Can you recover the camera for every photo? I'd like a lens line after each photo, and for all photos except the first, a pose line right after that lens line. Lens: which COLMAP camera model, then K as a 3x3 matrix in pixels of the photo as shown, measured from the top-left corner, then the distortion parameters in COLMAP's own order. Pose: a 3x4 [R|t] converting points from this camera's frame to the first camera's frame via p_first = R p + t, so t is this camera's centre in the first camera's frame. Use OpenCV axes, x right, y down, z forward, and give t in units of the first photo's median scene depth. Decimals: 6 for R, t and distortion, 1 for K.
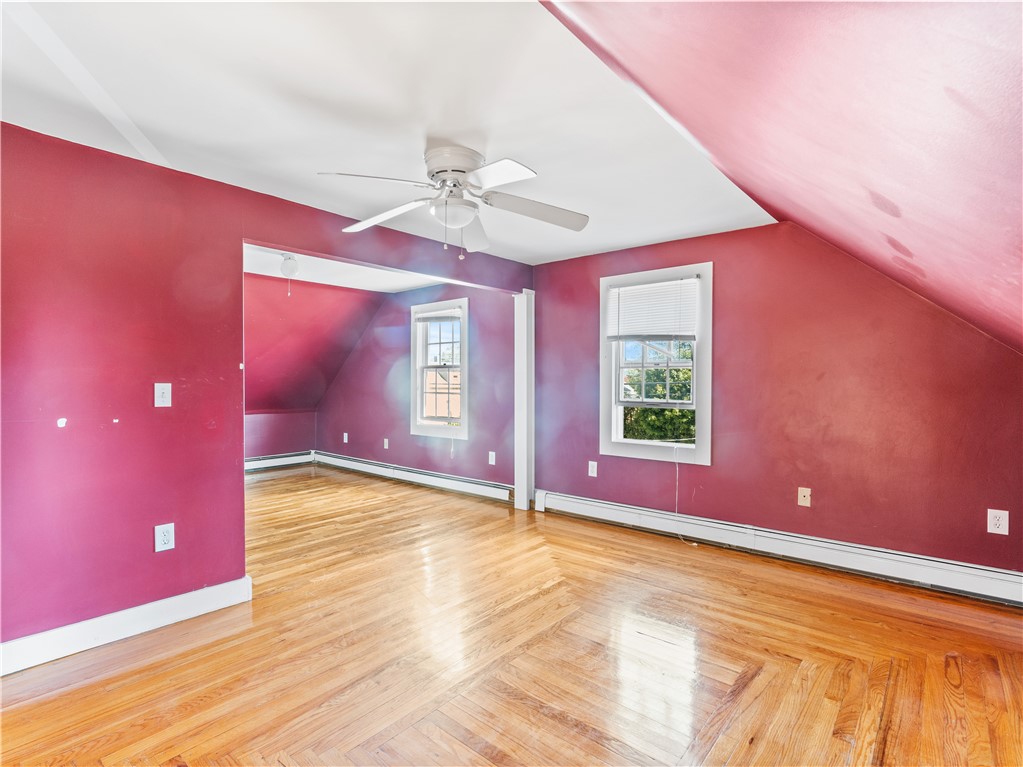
lens RADIAL K [[514.2, 0, 510.6], [0, 514.2, 387.5], [0, 0, 1]] dist [-0.010721, 0.004544]
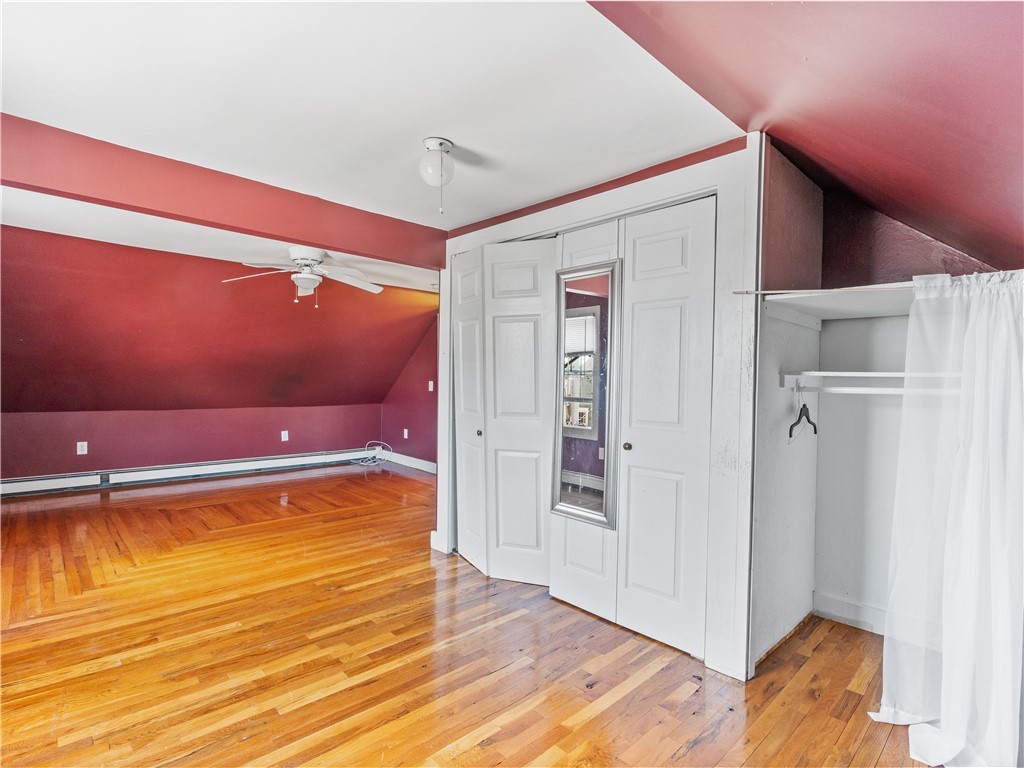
lens RADIAL K [[514.7, 0, 512.0], [0, 514.7, 387.5], [0, 0, 1]] dist [-0.010721, 0.004544]
pose [[-0.994049, -0.014163, 0.108013, -0.651001], [-0.011453, 0.999605, 0.025669, -0.023708], [-0.108334, 0.024280, -0.993818, 1.745915]]
